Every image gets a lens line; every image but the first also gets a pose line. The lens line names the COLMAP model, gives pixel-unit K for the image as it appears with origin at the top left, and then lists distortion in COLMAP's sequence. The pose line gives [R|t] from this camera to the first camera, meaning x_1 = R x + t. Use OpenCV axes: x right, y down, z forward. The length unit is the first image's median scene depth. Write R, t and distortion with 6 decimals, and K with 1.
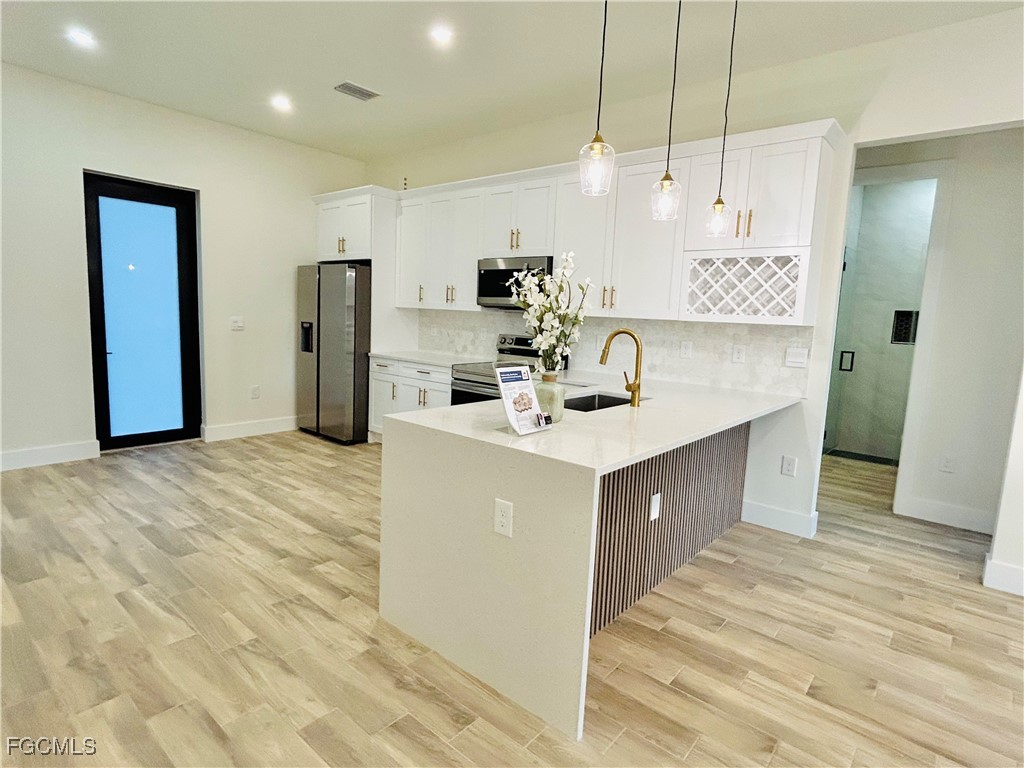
lens RADIAL K [[551.4, 0, 508.6], [0, 551.4, 381.9], [0, 0, 1]] dist [-0.003104, -0.000220]
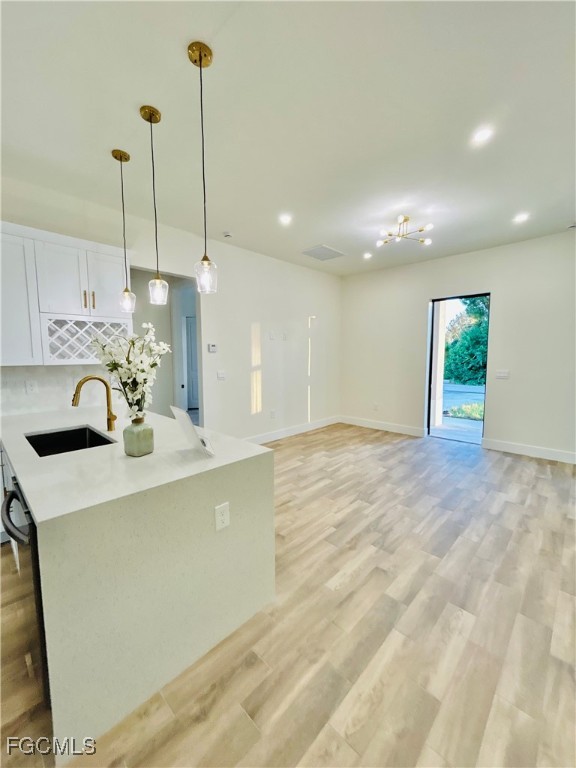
lens RADIAL K [[309.1, 0, 284.5], [0, 309.1, 381.7], [0, 0, 1]] dist [-0.000155, -0.000182]
pose [[0.067826, -0.137334, 0.988200, -0.683477], [0.137367, 0.982333, 0.127090, -0.159237], [-0.988195, 0.127126, 0.085493, 0.679236]]
